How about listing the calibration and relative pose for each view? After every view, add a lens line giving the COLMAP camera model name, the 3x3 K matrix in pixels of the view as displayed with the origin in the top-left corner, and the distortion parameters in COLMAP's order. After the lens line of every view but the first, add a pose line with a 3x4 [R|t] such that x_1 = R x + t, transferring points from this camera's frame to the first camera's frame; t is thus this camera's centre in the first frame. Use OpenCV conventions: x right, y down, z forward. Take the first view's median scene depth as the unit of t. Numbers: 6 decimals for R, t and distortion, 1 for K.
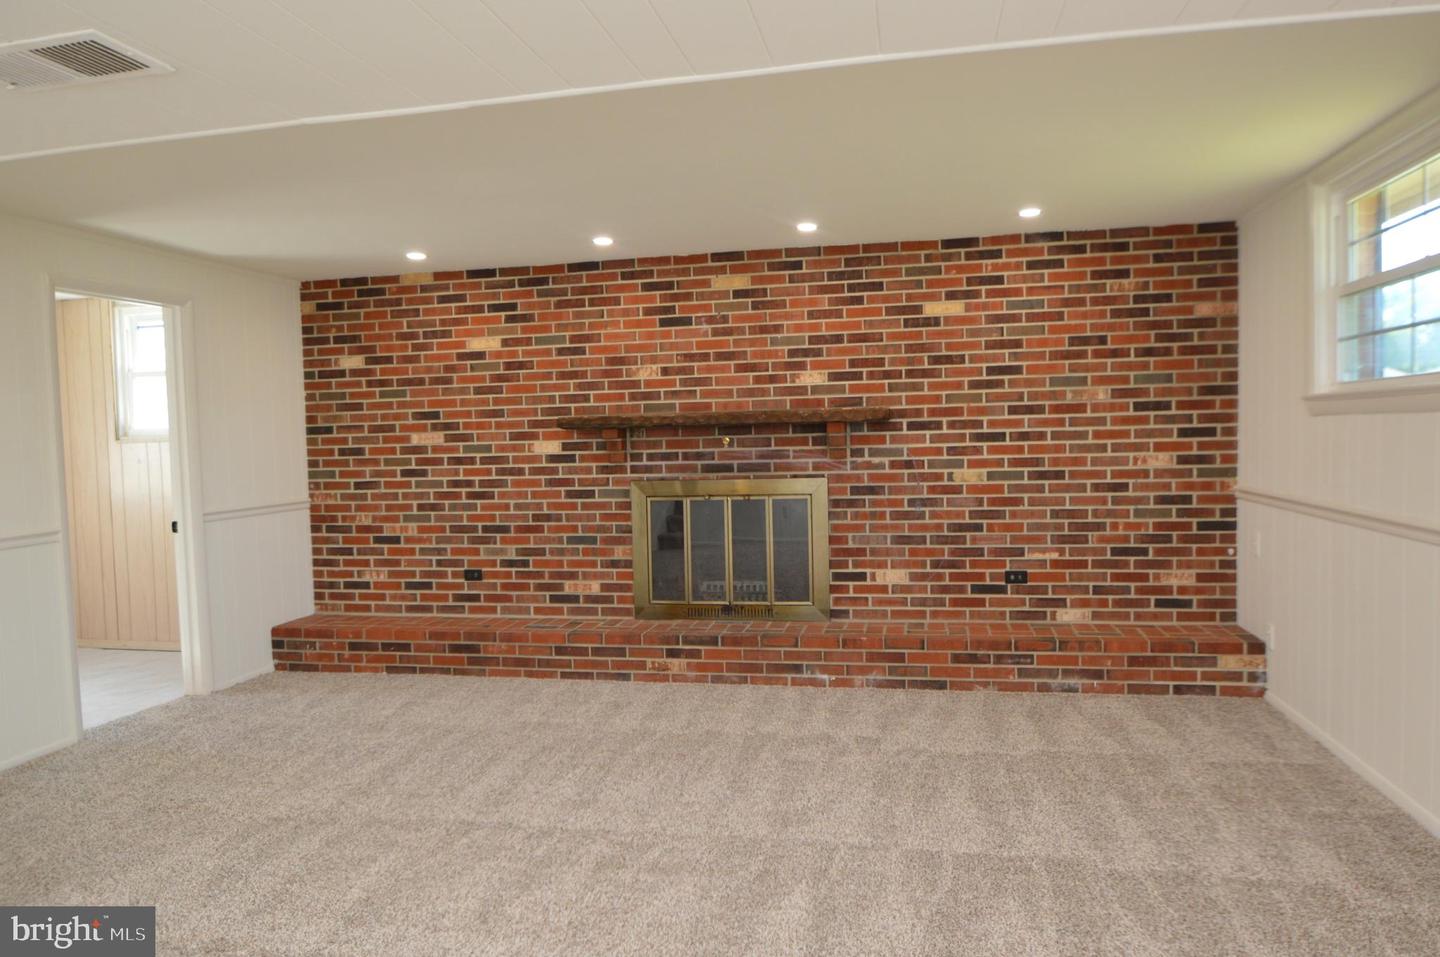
lens RADIAL K [[977.3, 0, 714.7], [0, 977.3, 483.9], [0, 0, 1]] dist [-0.052638, 0.057865]
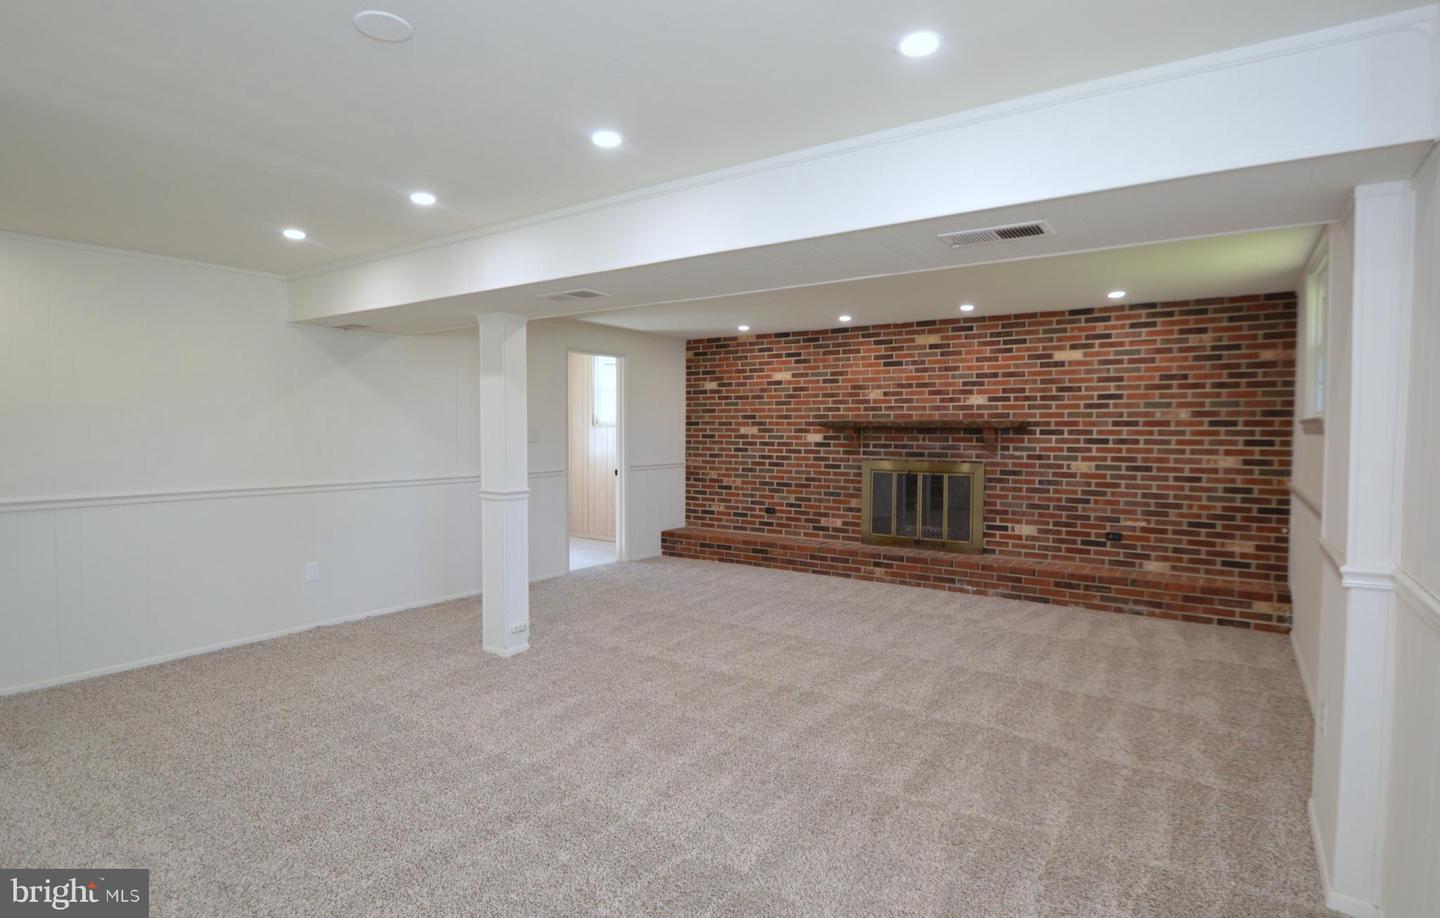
lens RADIAL K [[741.3, 0, 720.0], [0, 741.3, 459.0], [0, 0, 1]] dist [-0.001502, -0.000509]
pose [[0.924240, 0.045722, -0.379064, 0.177059], [-0.048410, 0.998825, 0.002442, 0.004267], [0.378730, 0.016094, 0.925367, -0.266713]]
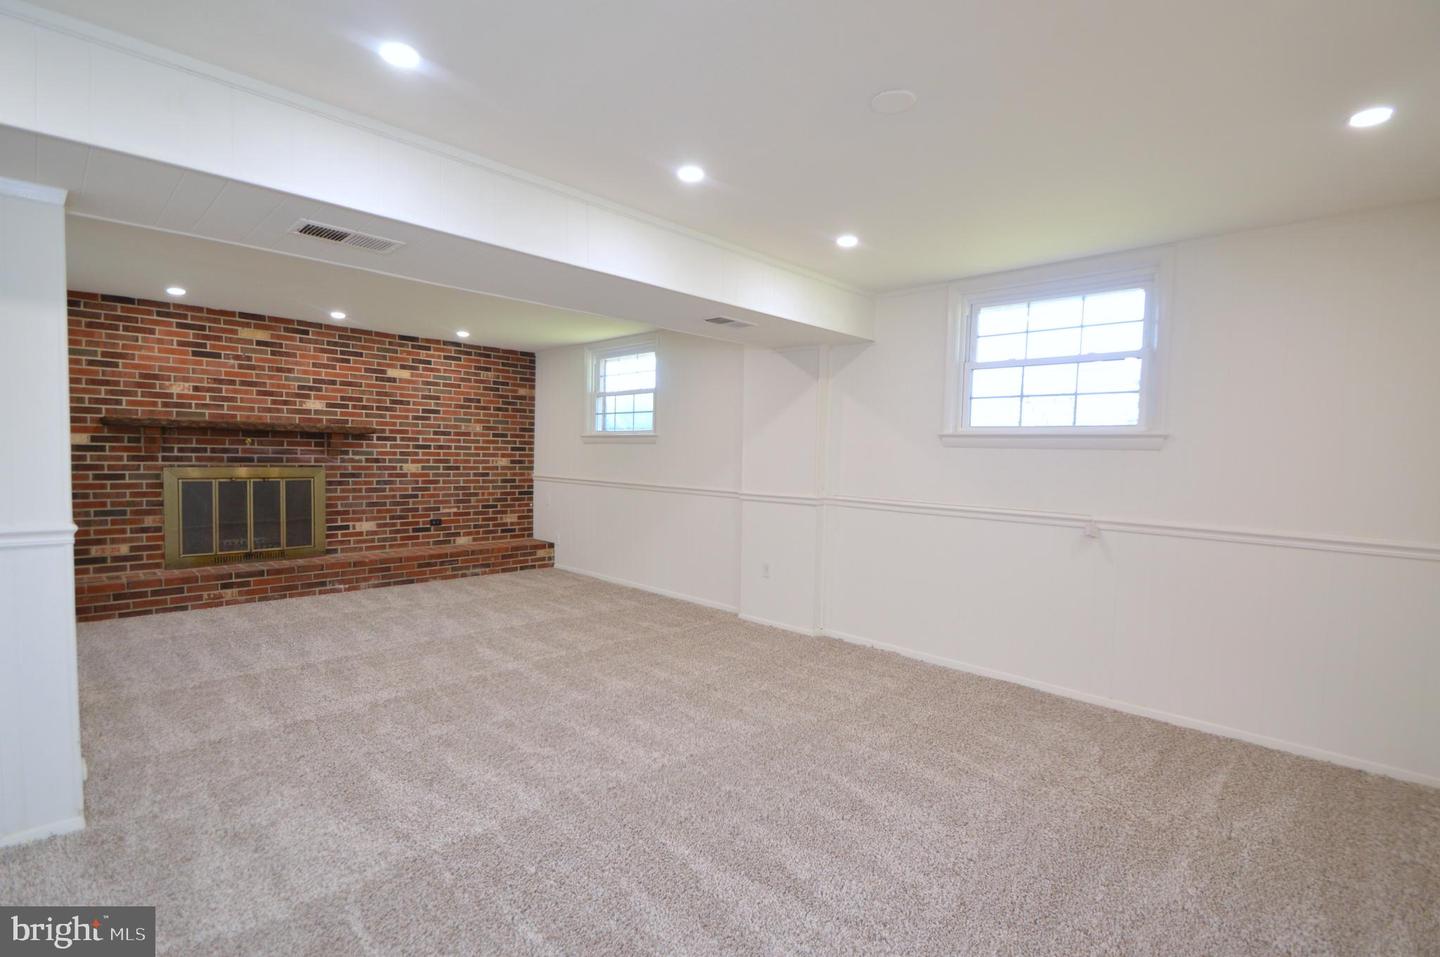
lens RADIAL K [[656.8, 0, 714.1], [0, 656.8, 491.3], [0, 0, 1]] dist [-0.003962, -0.001022]
pose [[0.537411, -0.008990, 0.843272, -0.464016], [0.007794, 0.999953, 0.005693, 0.032969], [-0.843284, 0.003513, 0.537456, -0.130540]]
